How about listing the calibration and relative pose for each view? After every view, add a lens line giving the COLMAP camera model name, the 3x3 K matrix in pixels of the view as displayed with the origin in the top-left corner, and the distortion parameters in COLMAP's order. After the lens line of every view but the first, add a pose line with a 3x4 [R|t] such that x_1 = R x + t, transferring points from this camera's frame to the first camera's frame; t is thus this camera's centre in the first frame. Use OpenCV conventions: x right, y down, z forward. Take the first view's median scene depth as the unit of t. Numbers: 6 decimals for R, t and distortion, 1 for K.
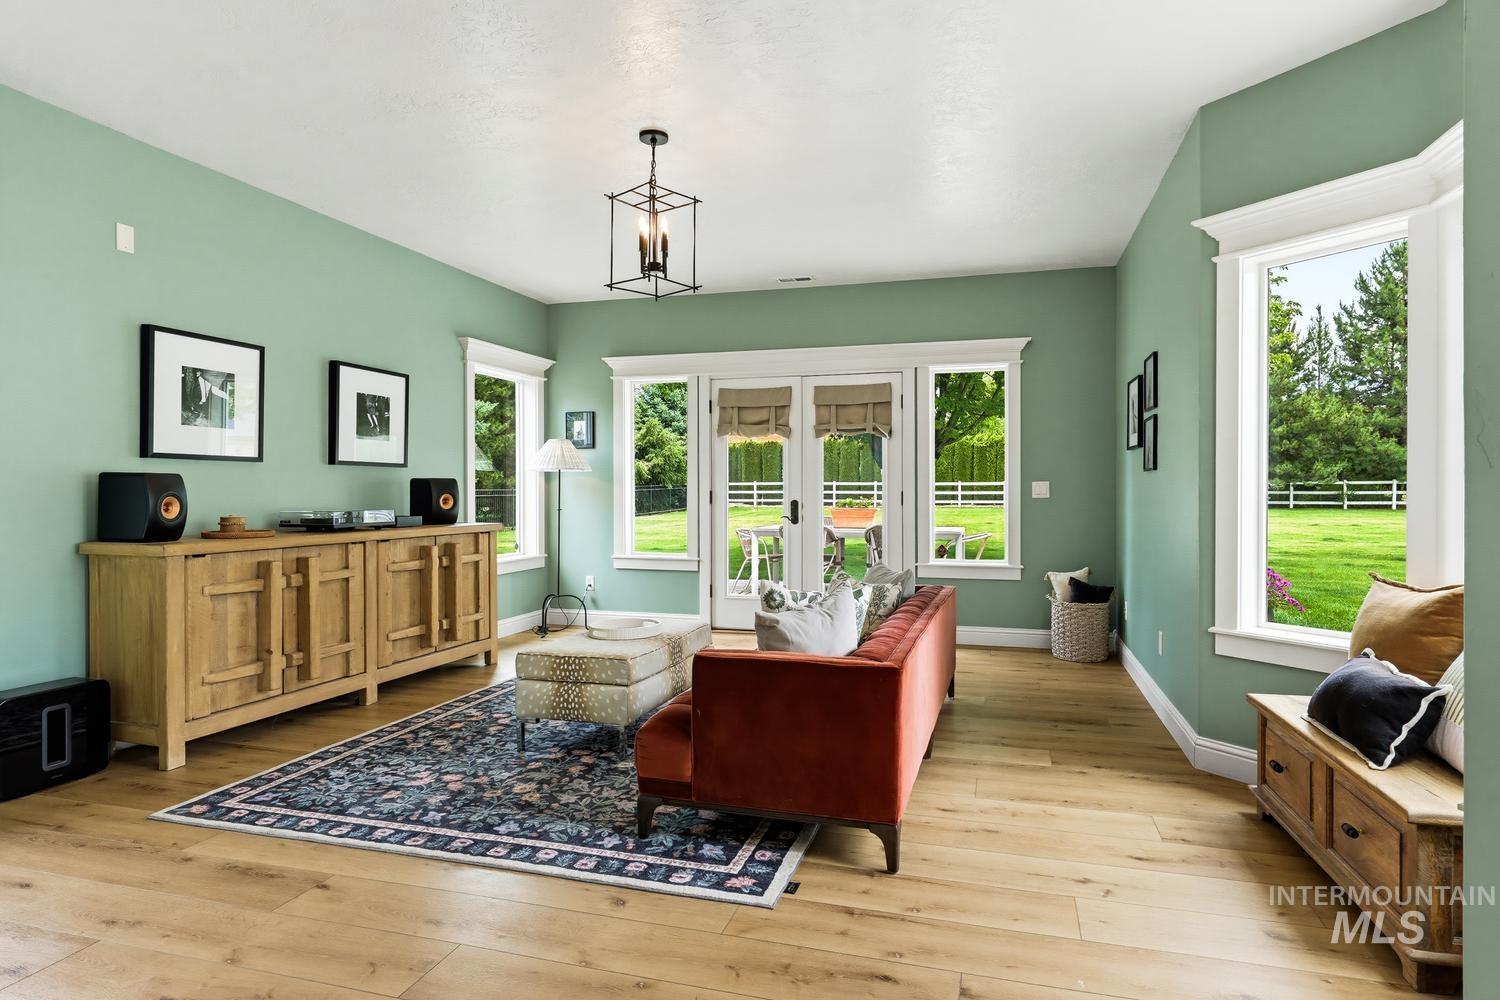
lens RADIAL K [[812.2, 0, 753.2], [0, 812.2, 498.3], [0, 0, 1]] dist [0.003963, 0.000662]
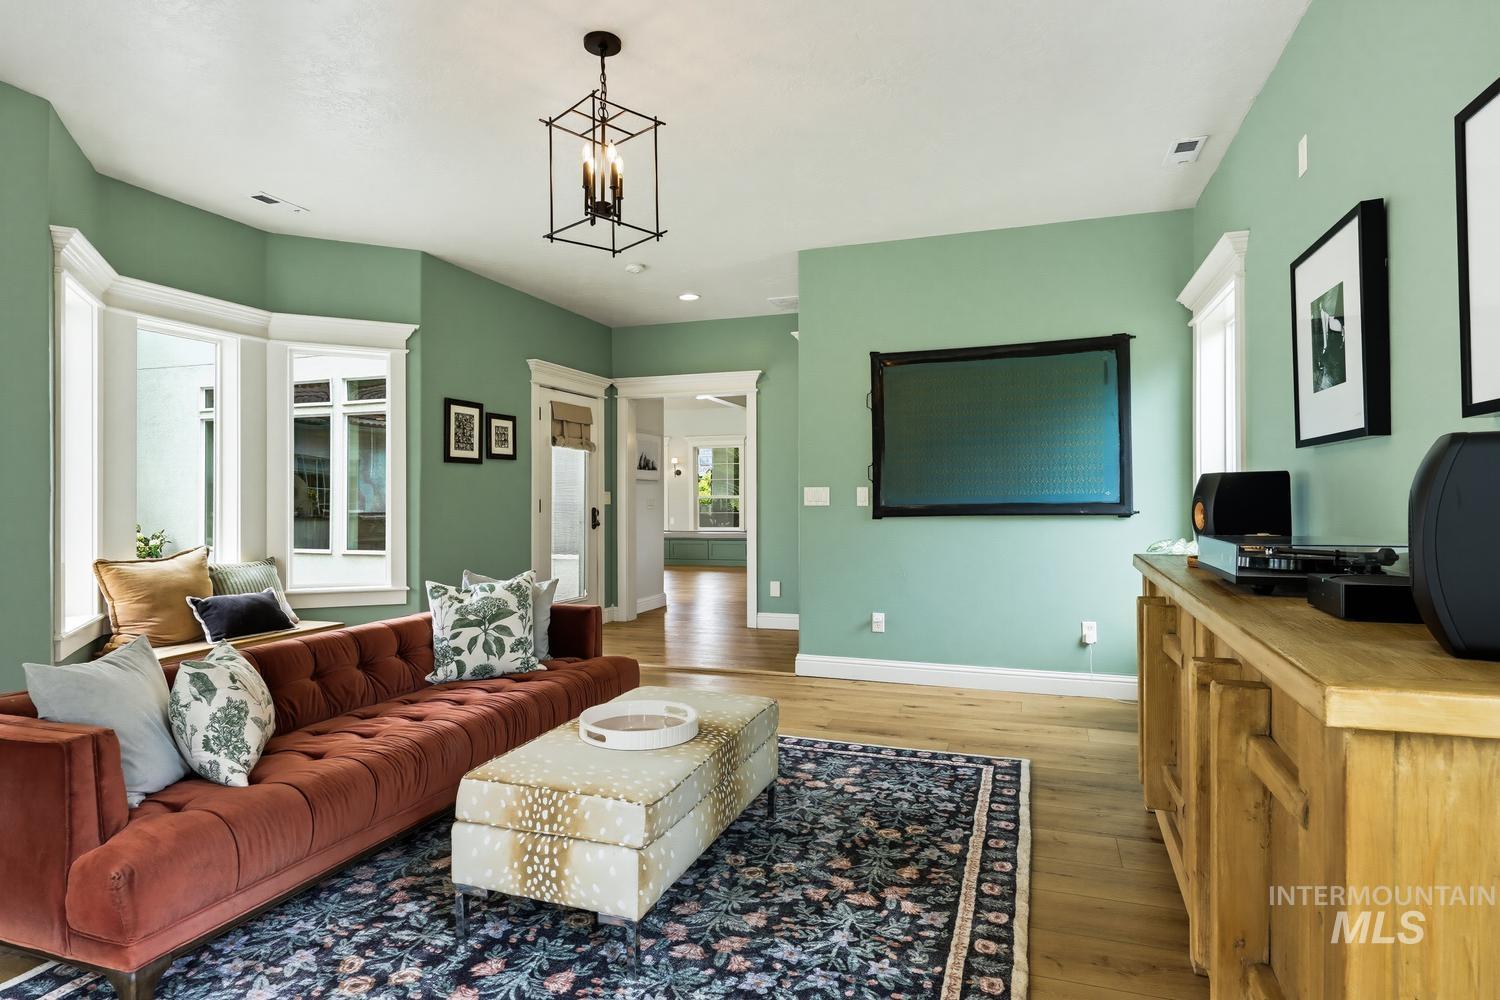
lens RADIAL K [[812.2, 0, 751.1], [0, 812.2, 495.4], [0, 0, 1]] dist [0.003963, 0.000662]
pose [[-0.999004, 0.007605, 0.043957, -0.337292], [0.007740, 0.999966, 0.002907, -0.015681], [-0.043933, 0.003244, -0.999029, 2.006411]]
